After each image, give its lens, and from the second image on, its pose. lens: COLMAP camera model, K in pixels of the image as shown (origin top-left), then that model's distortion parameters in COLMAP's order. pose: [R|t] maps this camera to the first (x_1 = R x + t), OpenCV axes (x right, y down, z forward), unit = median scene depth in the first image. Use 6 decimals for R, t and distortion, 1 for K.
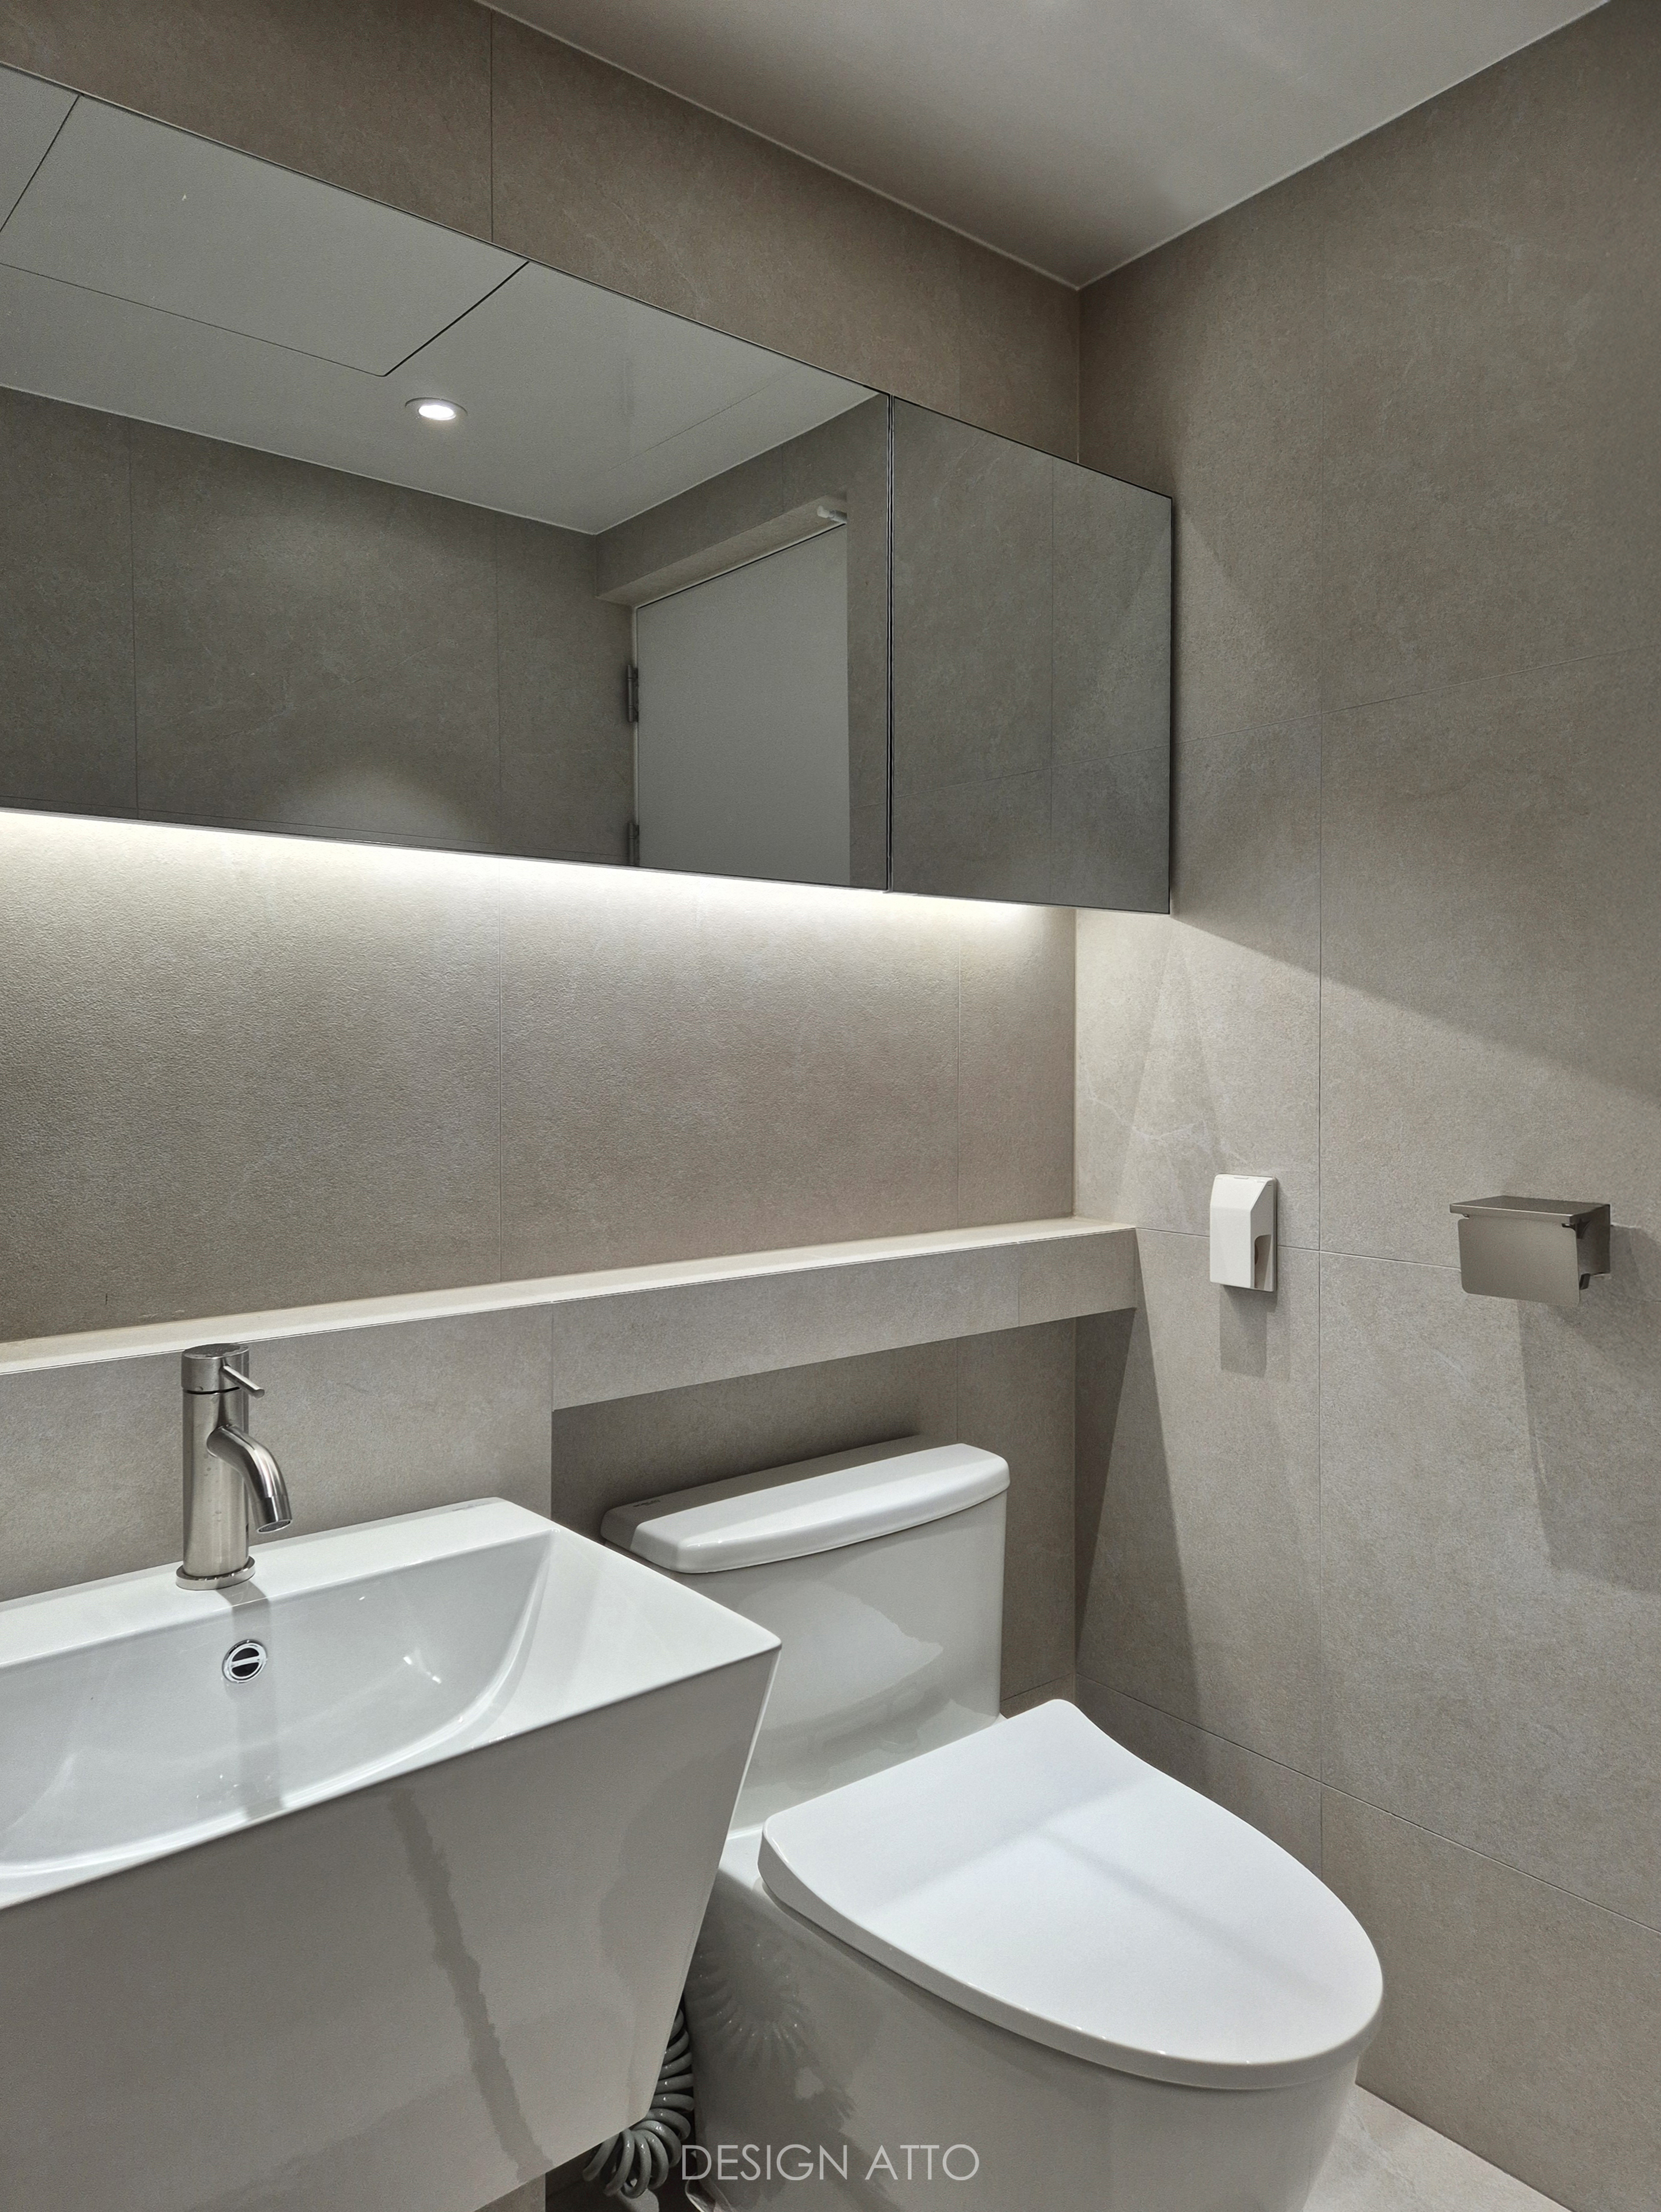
lens RADIAL K [[1540.2, 0, 834.3], [0, 1540.2, 1094.2], [0, 0, 1]] dist [0.088675, -0.026567]
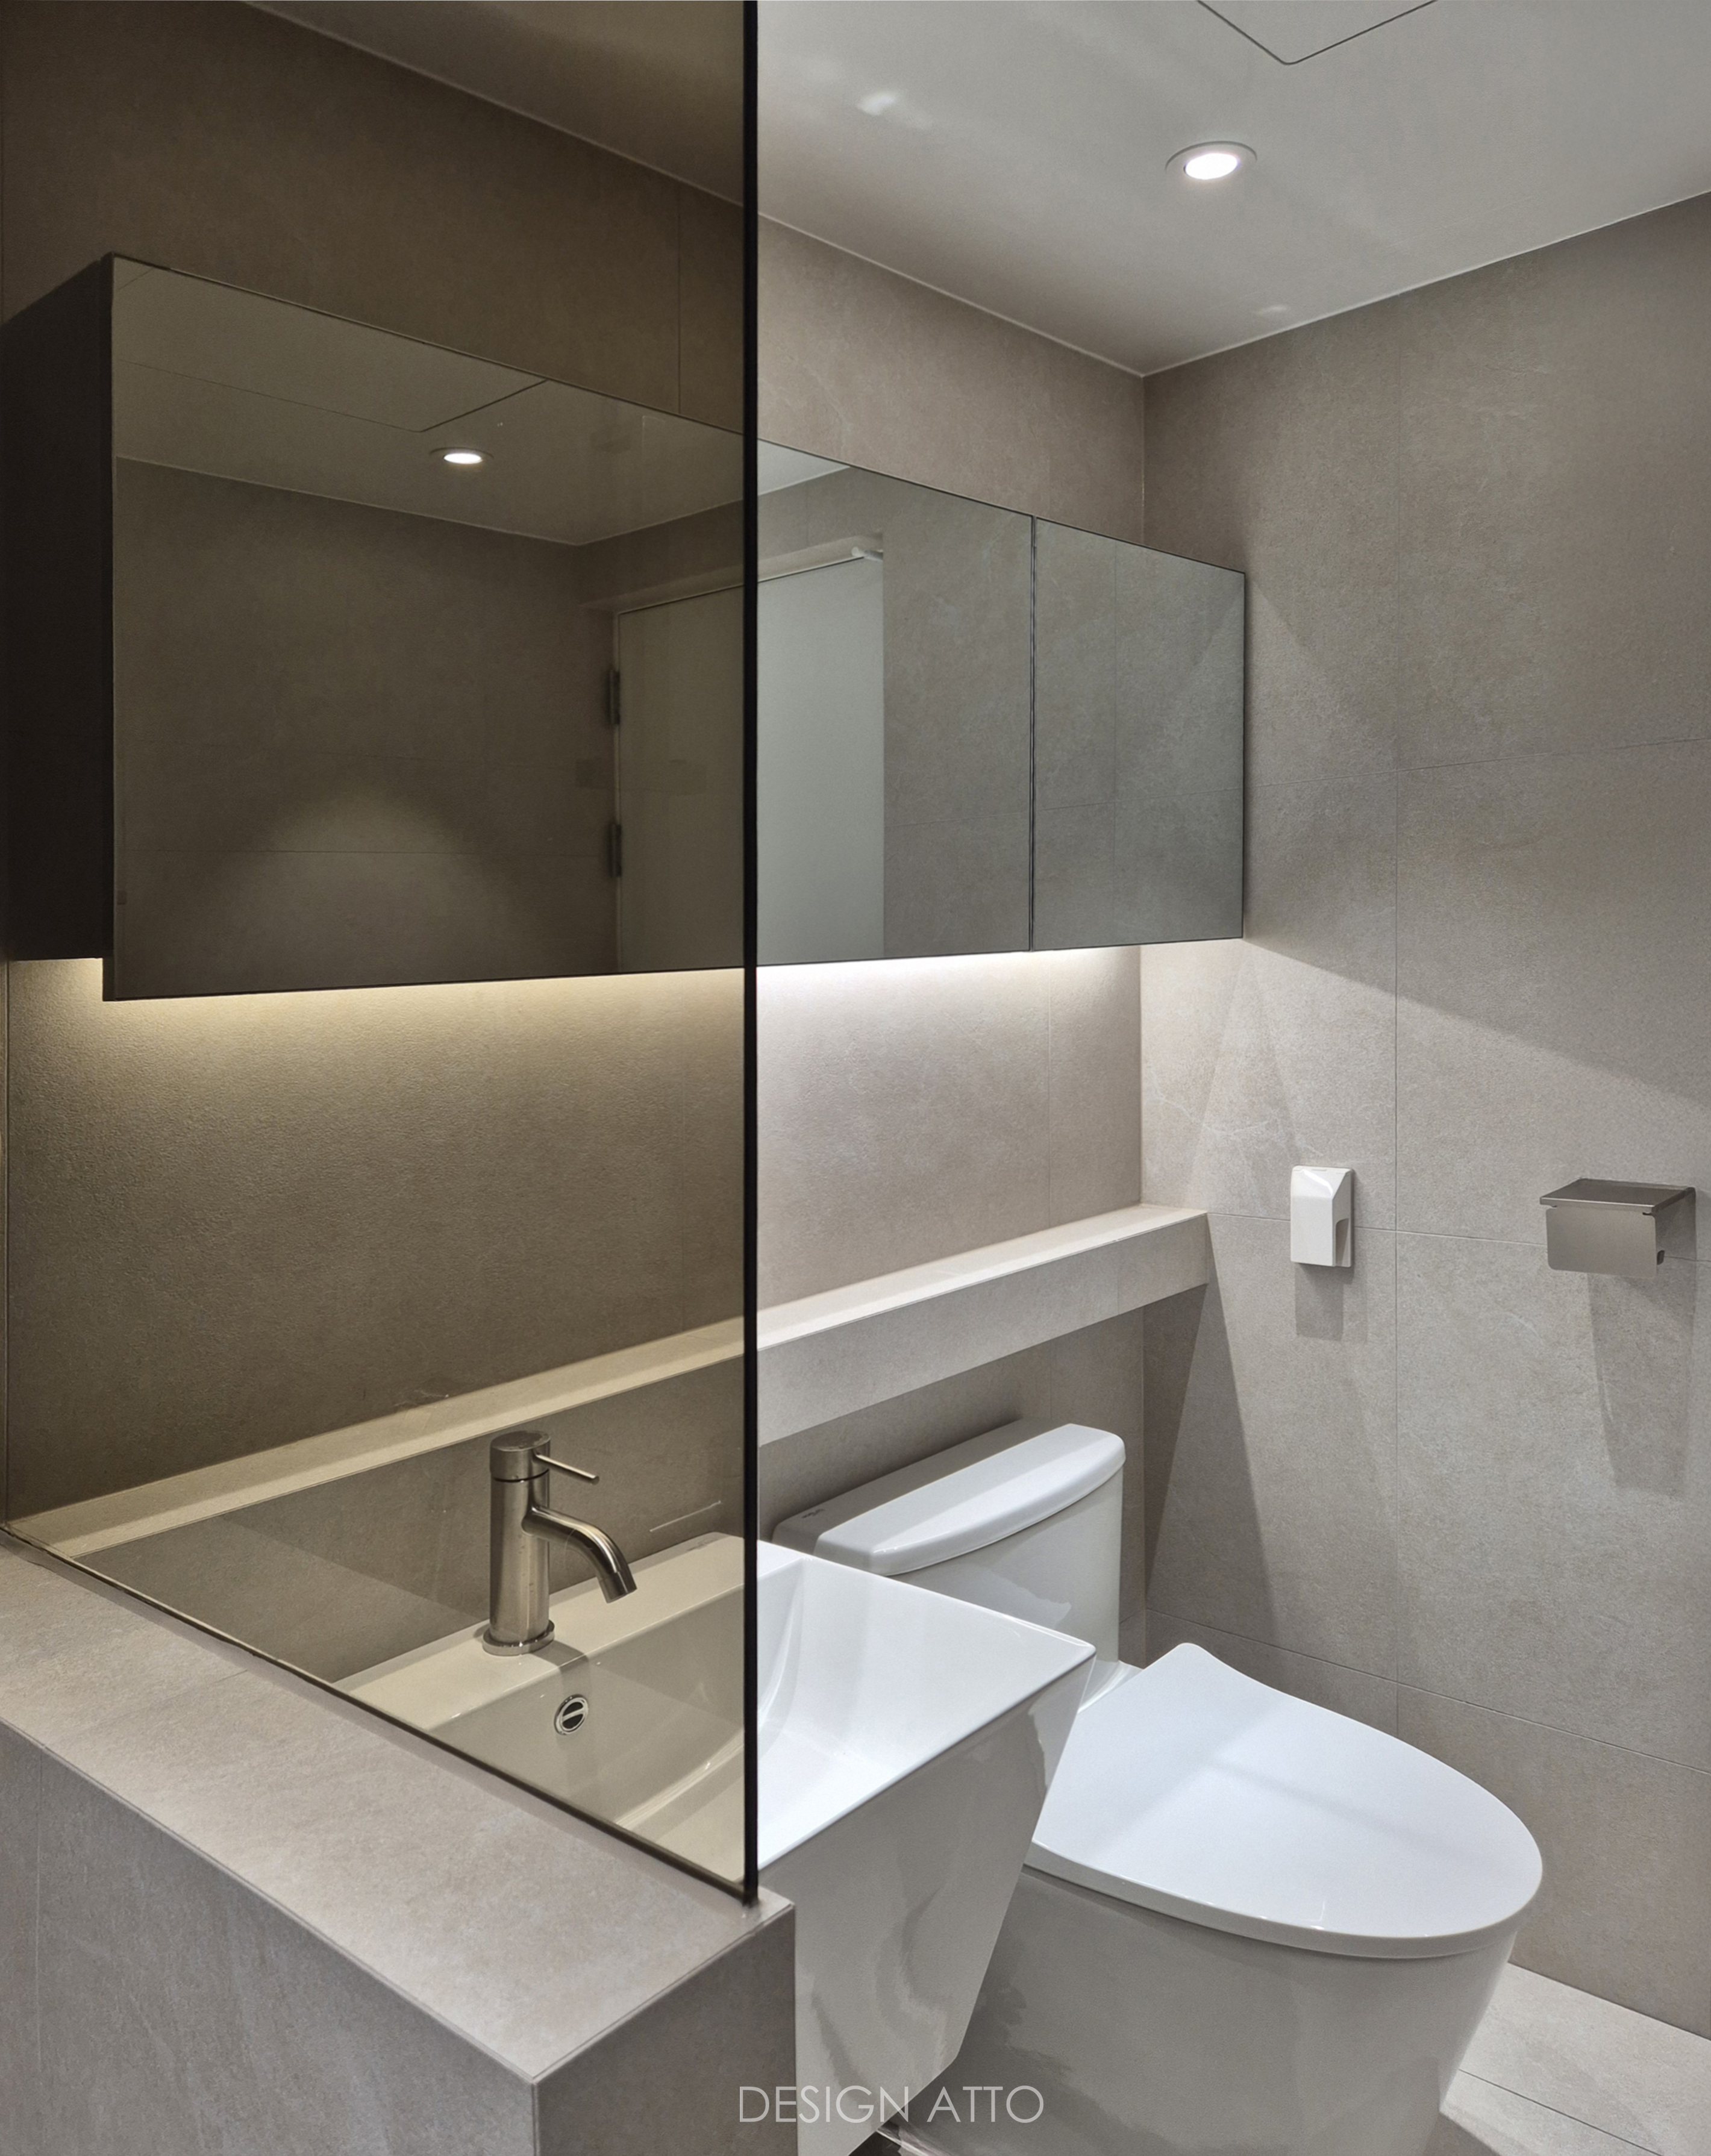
lens RADIAL K [[1619.1, 0, 855.5], [0, 1619.1, 1078.0], [0, 0, 1]] dist [0.096767, 0.000861]
pose [[0.986586, -0.078672, 0.143033, -0.242933], [0.070915, 0.995762, 0.058555, -0.109796], [-0.147033, -0.047627, 0.987984, -0.120496]]
